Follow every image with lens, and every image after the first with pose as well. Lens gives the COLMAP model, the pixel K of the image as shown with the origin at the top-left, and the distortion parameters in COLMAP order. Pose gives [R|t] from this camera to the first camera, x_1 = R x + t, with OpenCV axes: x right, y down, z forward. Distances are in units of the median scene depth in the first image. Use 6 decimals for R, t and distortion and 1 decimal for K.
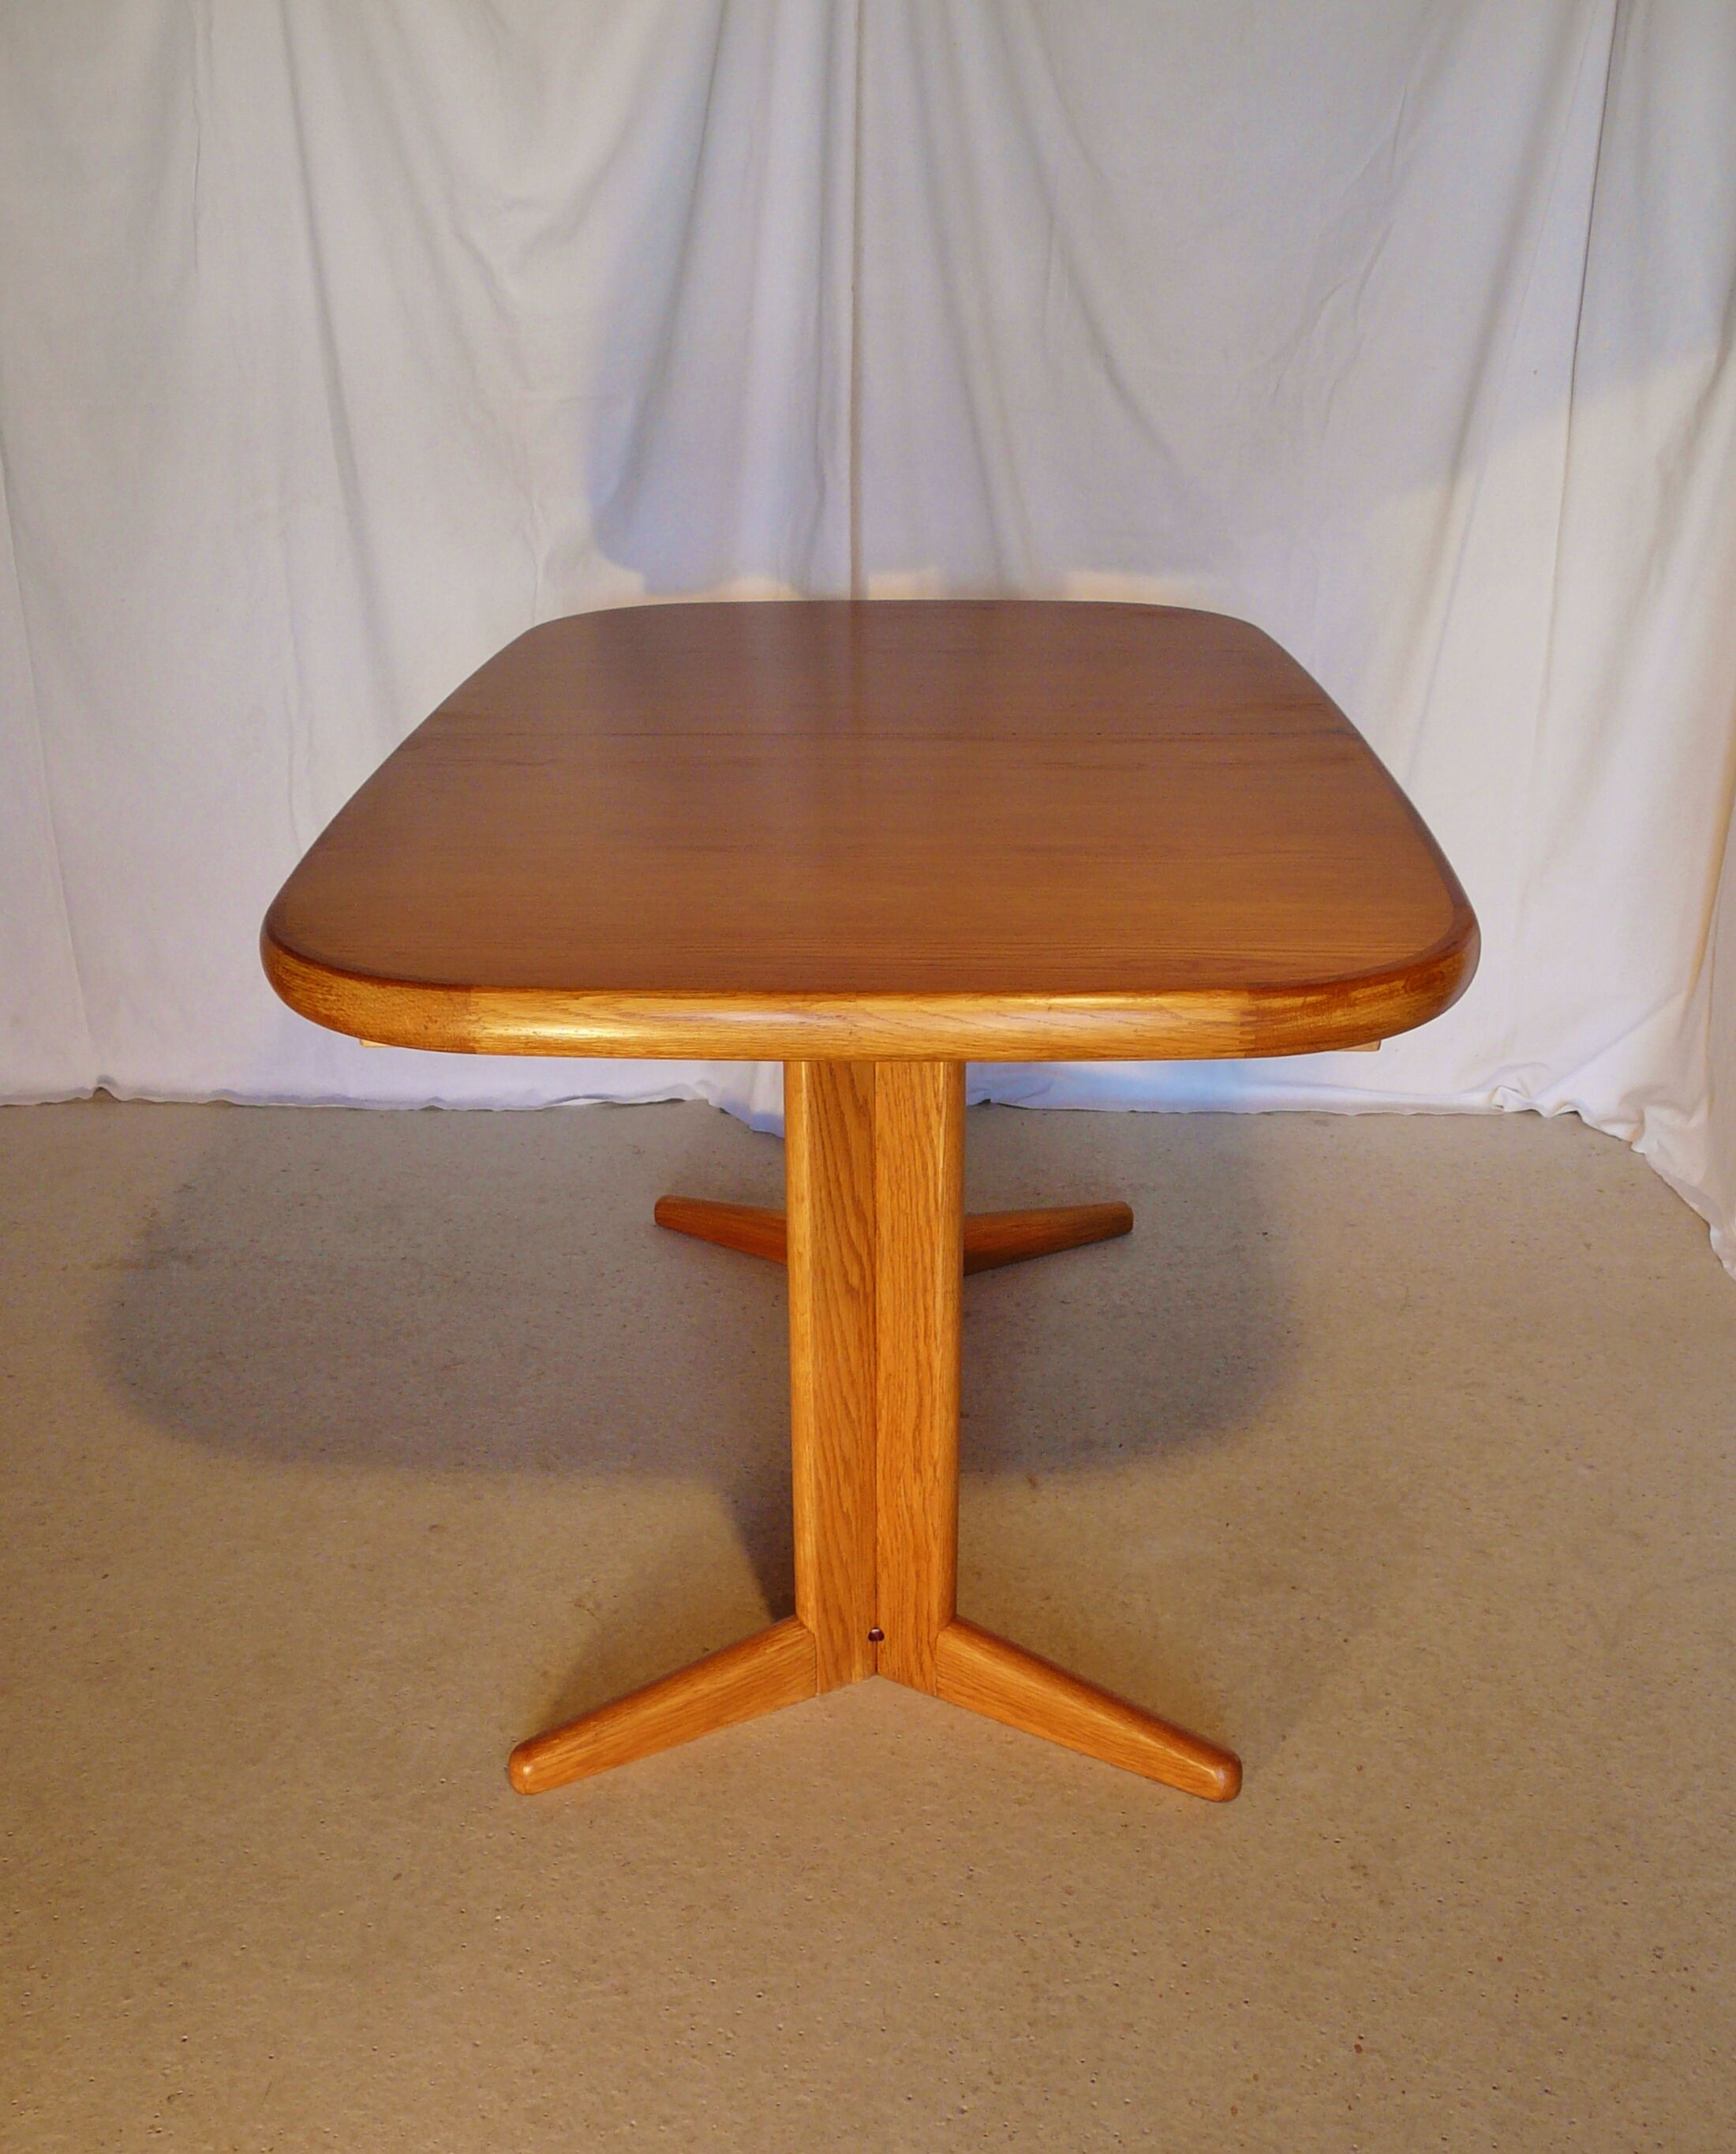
lens RADIAL K [[2124.5, 0, 848.3], [0, 2124.5, 1174.1], [0, 0, 1]] dist [-0.095700, 0.125585]
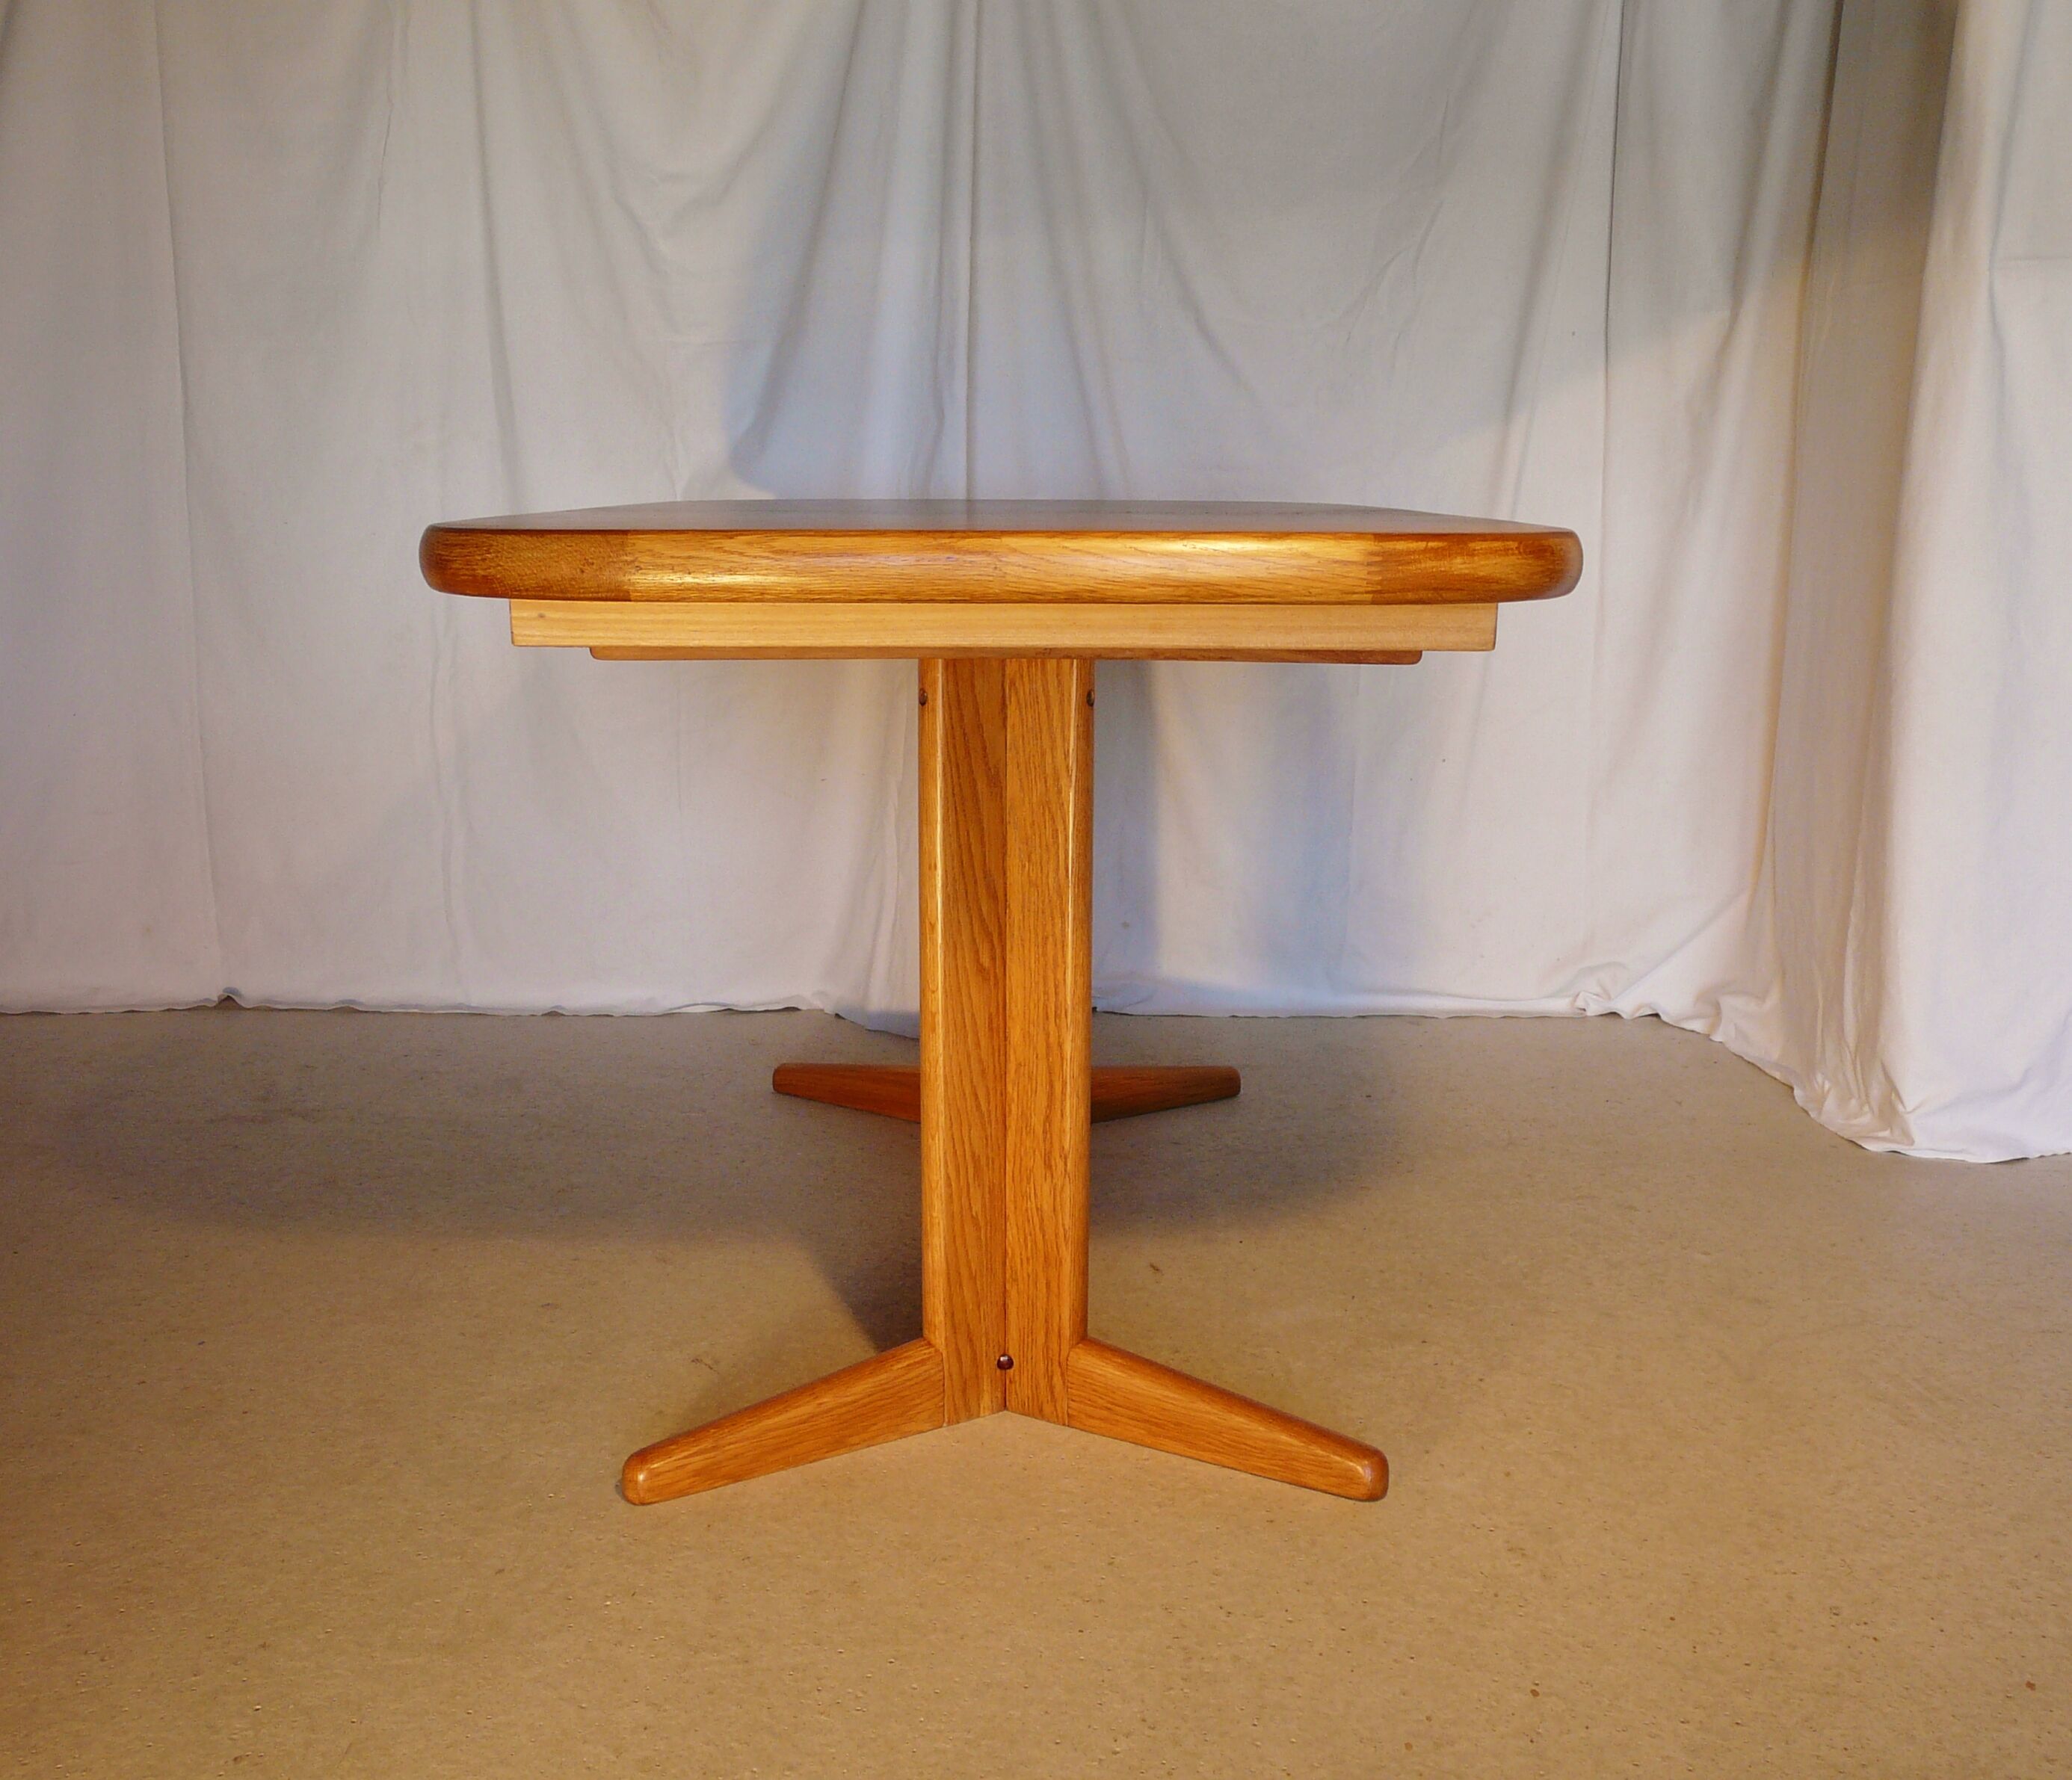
lens RADIAL K [[2007.5, 0, 1036.0], [0, 2007.5, 890.0], [0, 0, 1]] dist [-0.091870, 0.121722]
pose [[0.998765, 0.002828, 0.049597, -0.020355], [0.008397, 0.974404, -0.224648, 0.229604], [-0.048963, 0.224787, 0.973177, 0.060244]]
